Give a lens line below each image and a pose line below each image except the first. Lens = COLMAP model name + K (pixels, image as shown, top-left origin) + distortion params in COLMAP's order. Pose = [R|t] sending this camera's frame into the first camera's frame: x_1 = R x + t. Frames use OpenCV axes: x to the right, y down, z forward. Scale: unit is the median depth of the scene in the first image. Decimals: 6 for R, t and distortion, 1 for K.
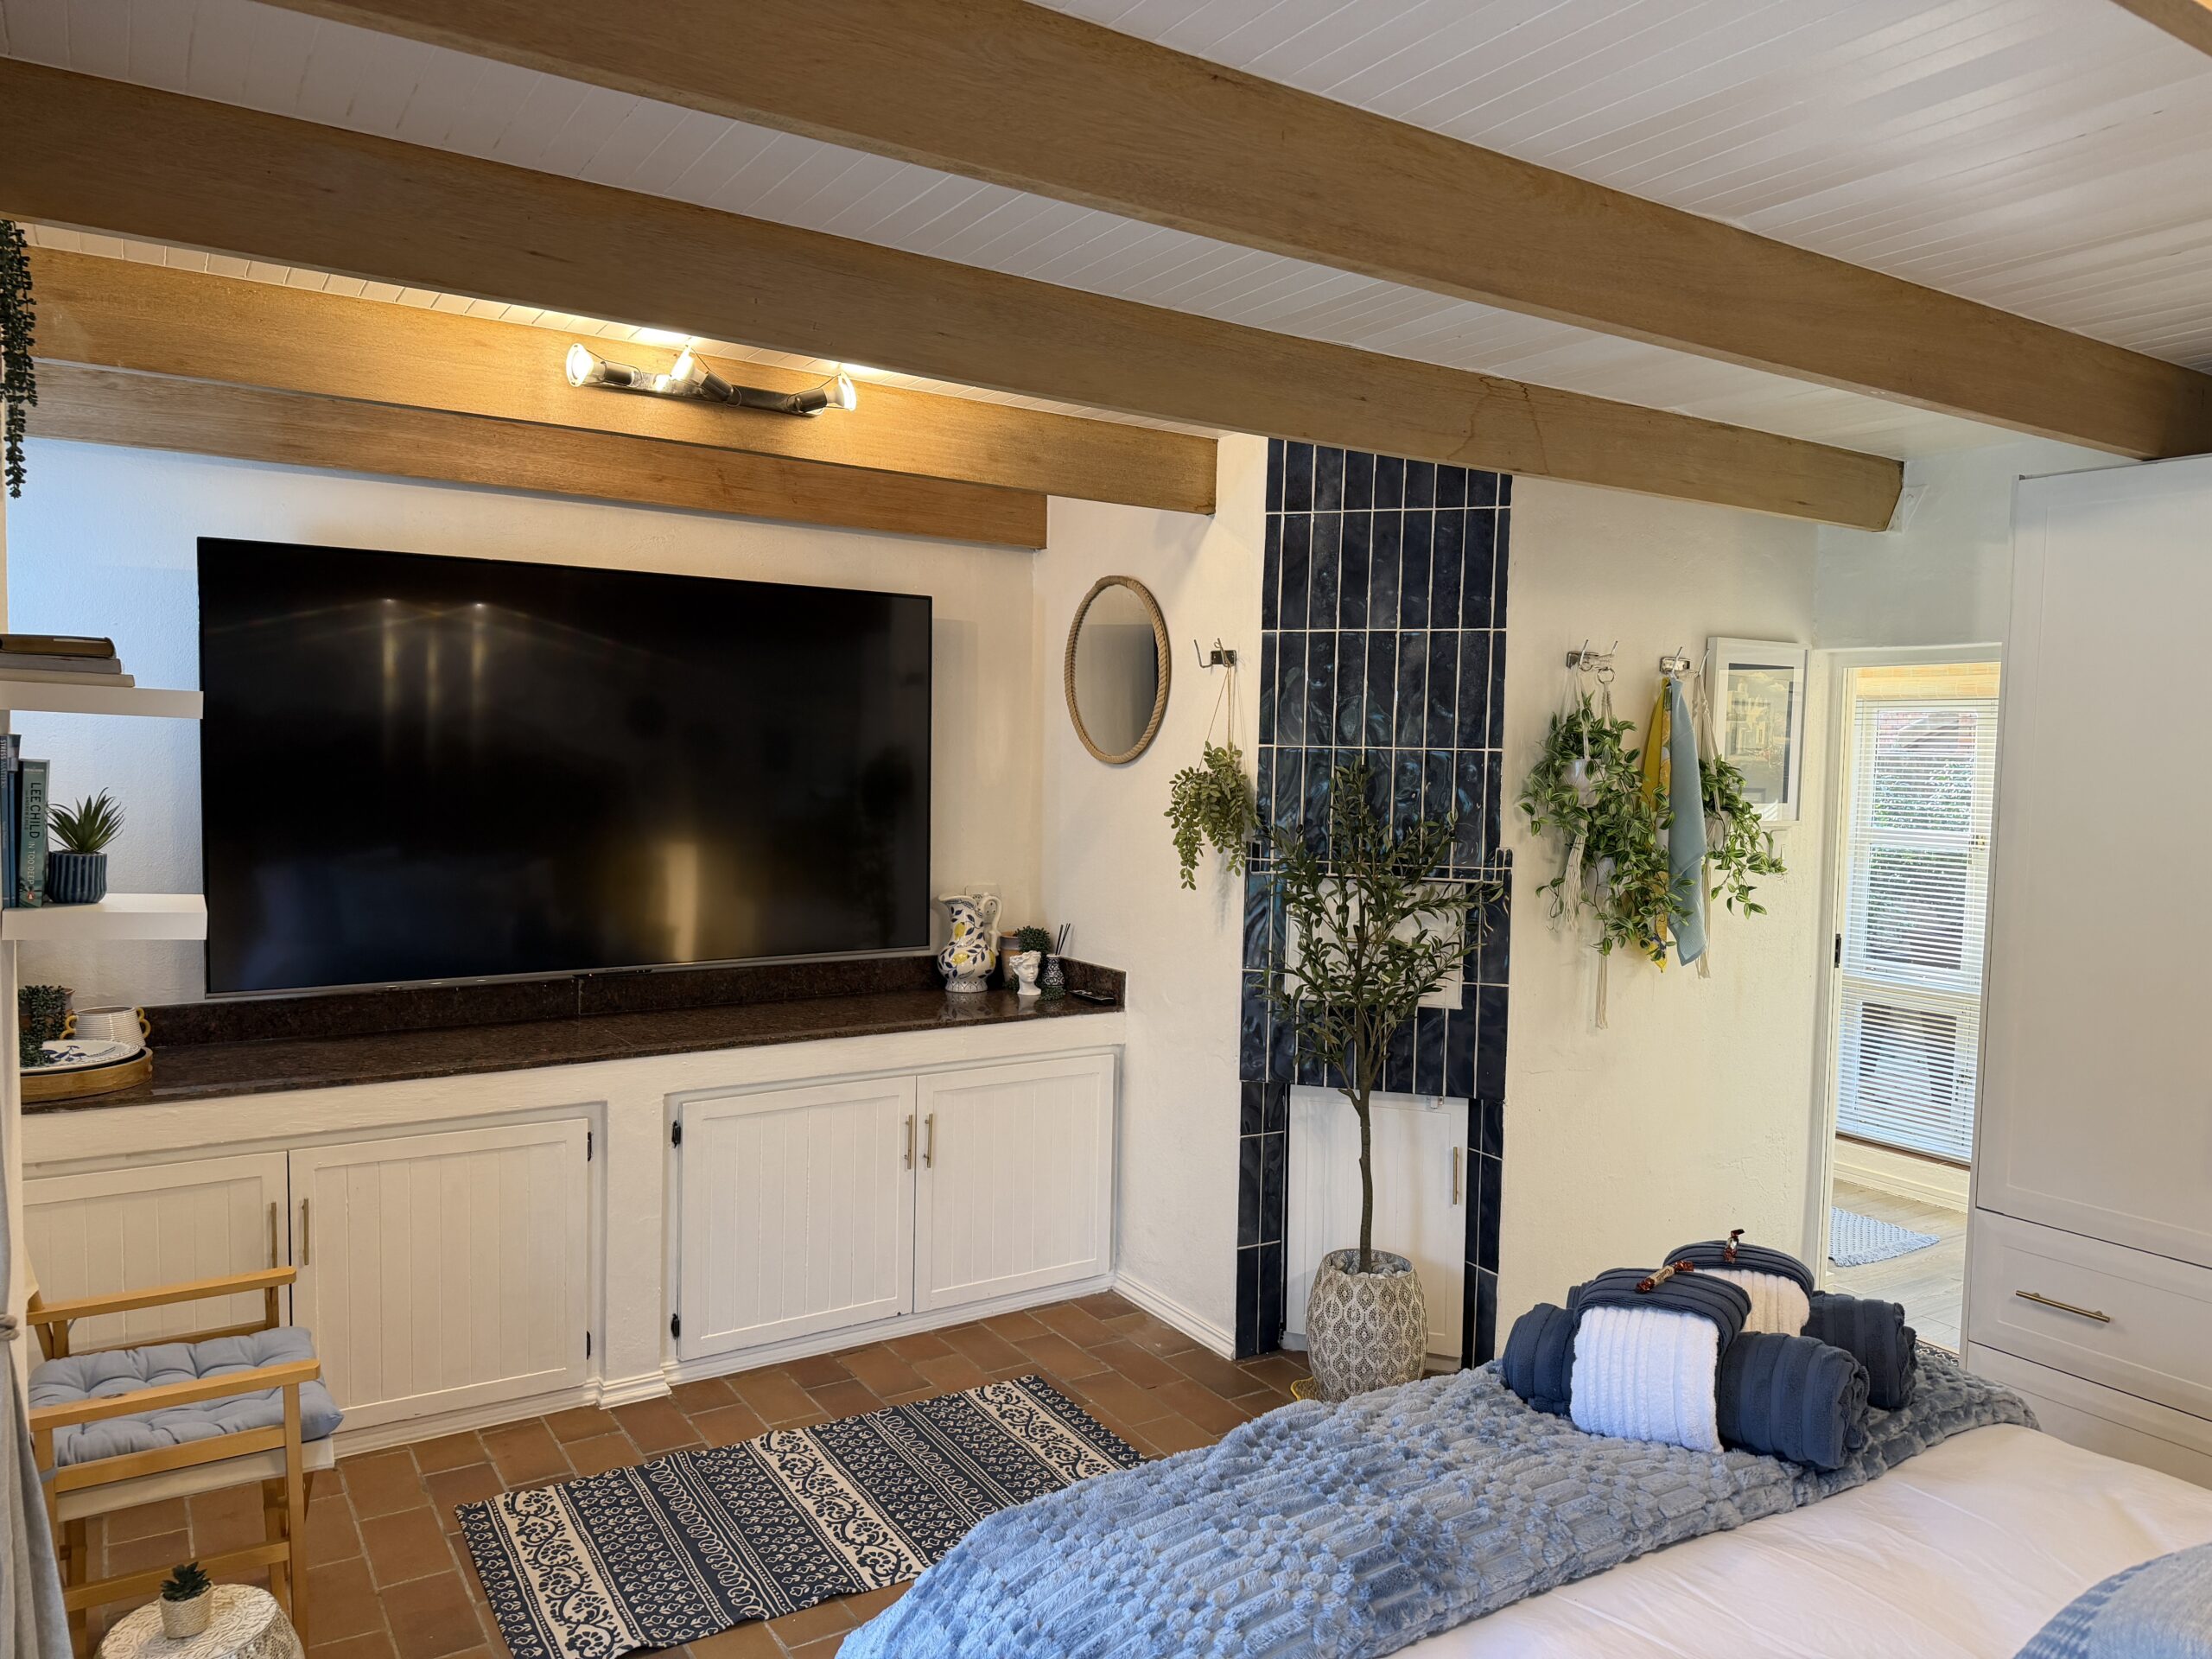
lens RADIAL K [[1543.1, 0, 1115.6], [0, 1543.1, 817.8], [0, 0, 1]] dist [0.047731, -0.040868]
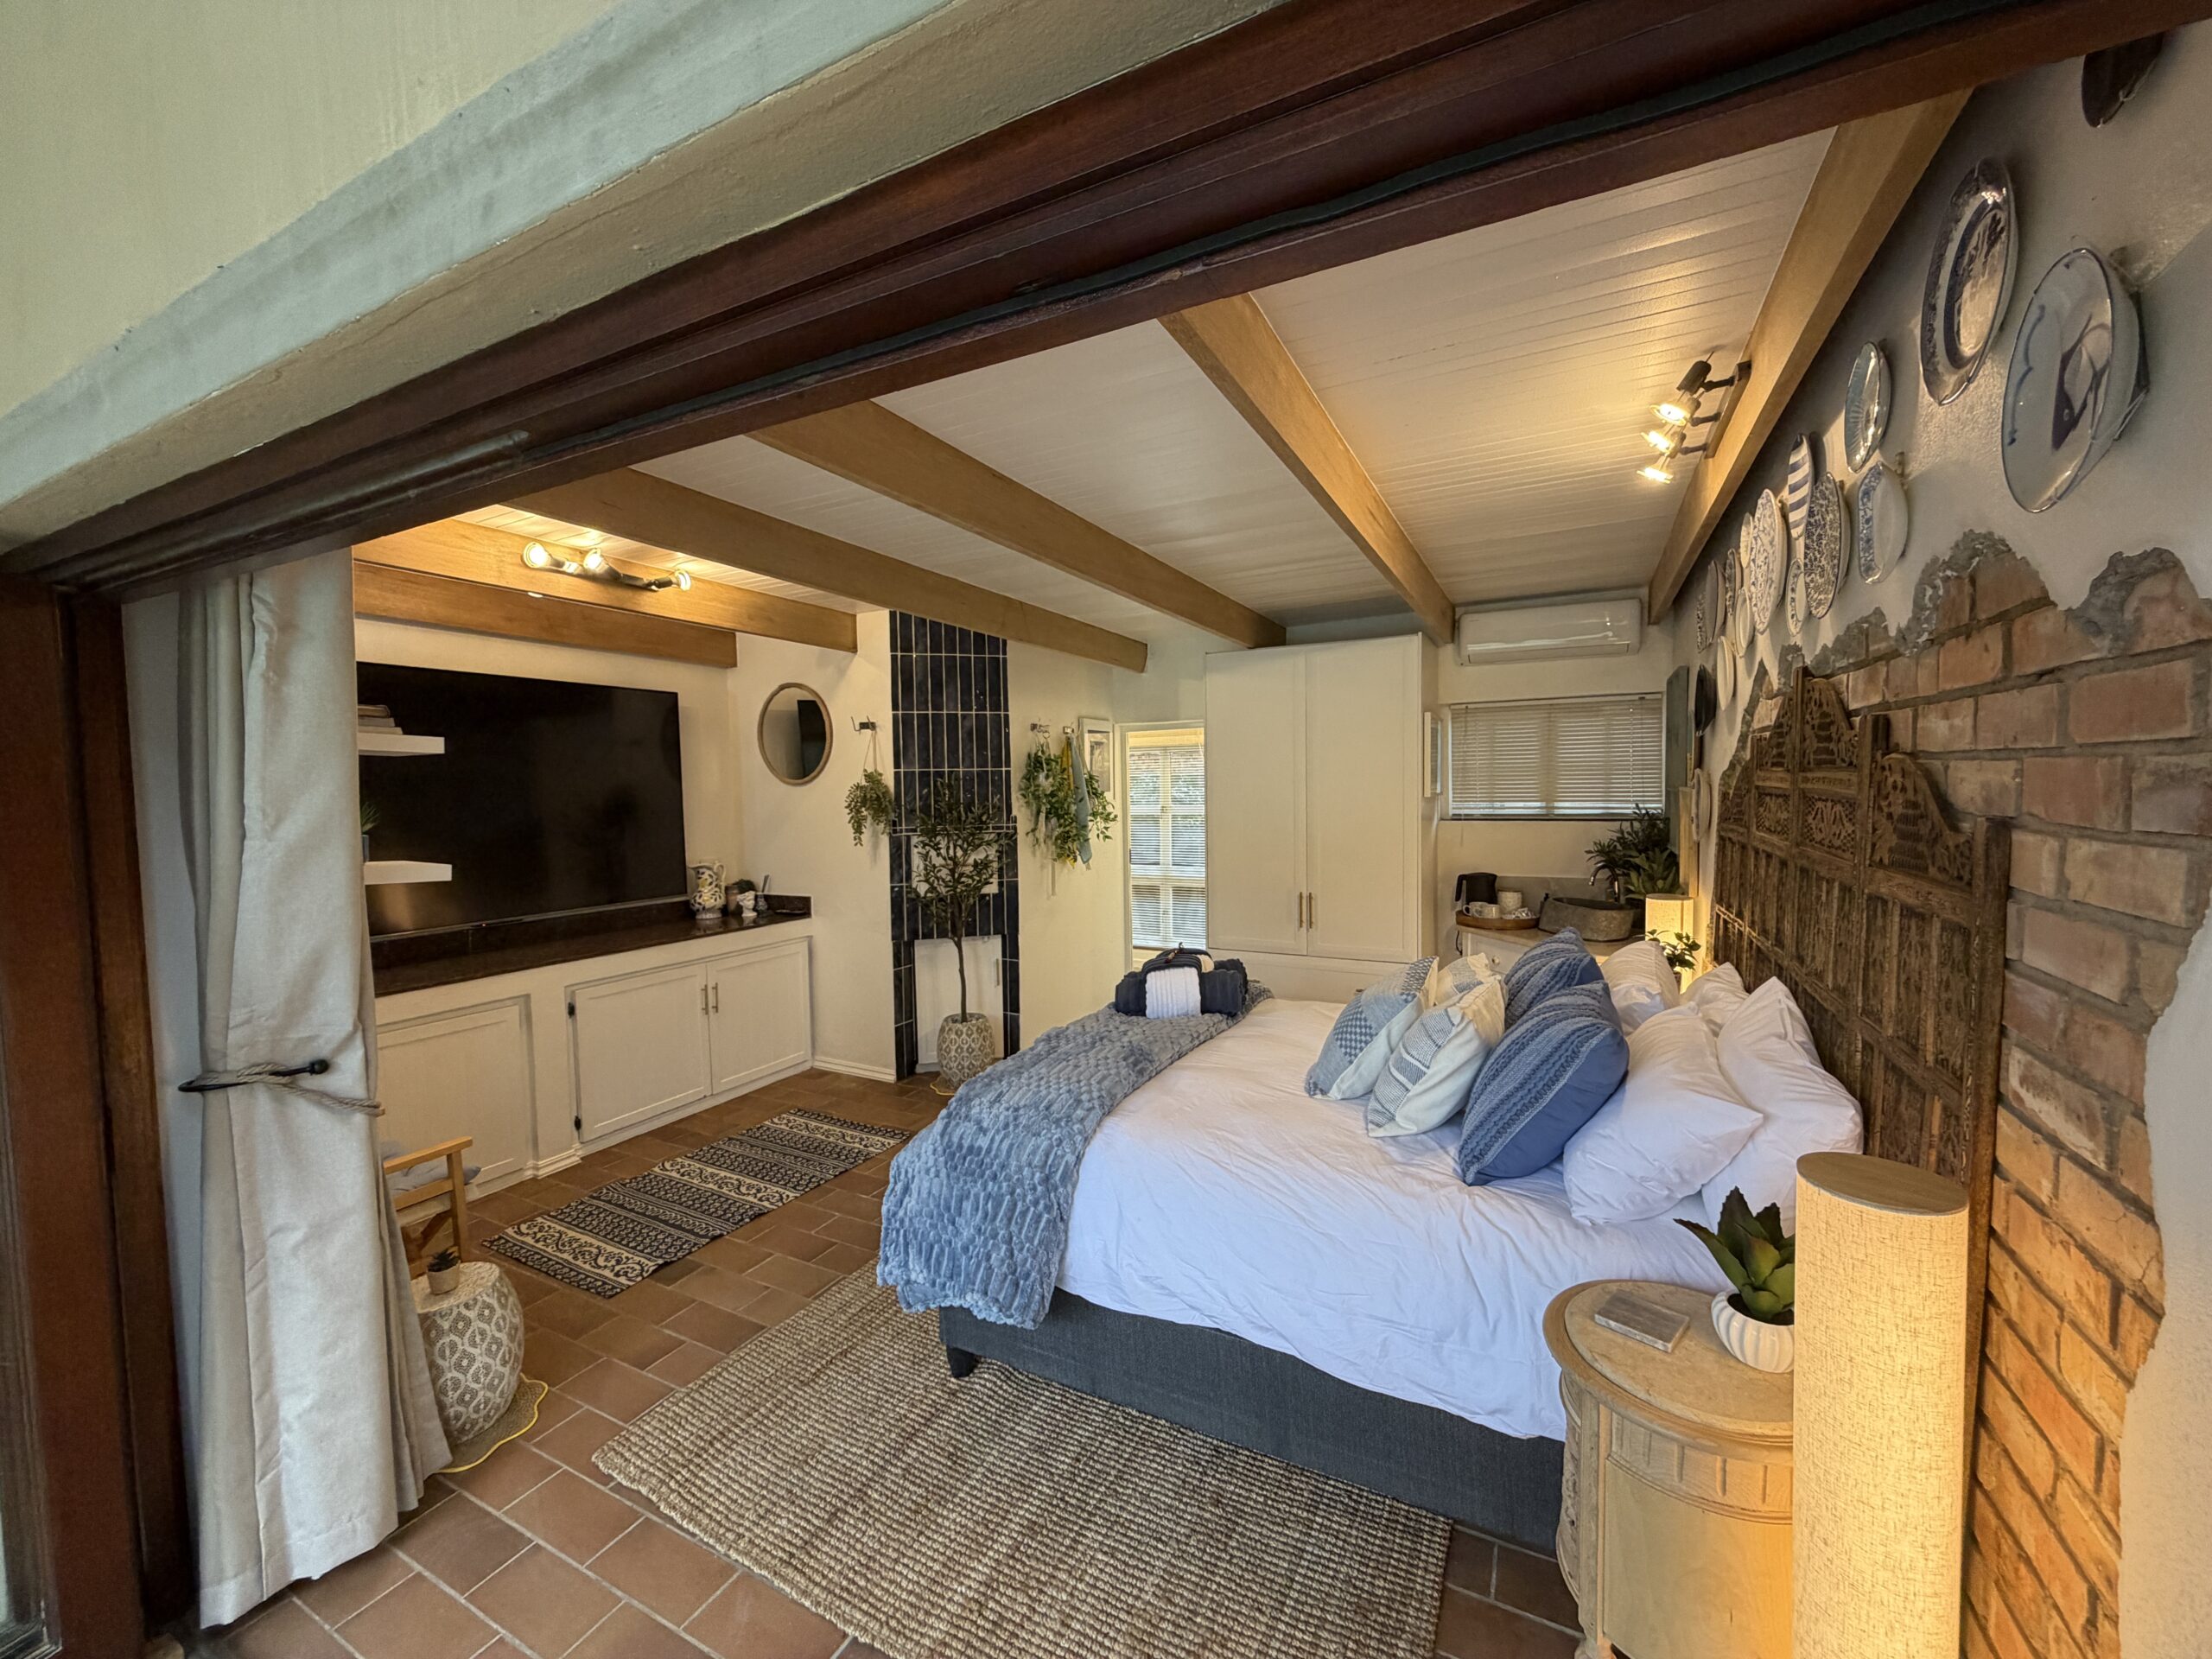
lens RADIAL K [[886.9, 0, 1103.9], [0, 886.9, 826.6], [0, 0, 1]] dist [0.000856, -0.000244]
pose [[0.869688, -0.059624, 0.489987, -0.234976], [0.059369, 0.998107, 0.016080, 0.022878], [-0.490018, 0.015105, 0.871581, -0.122649]]
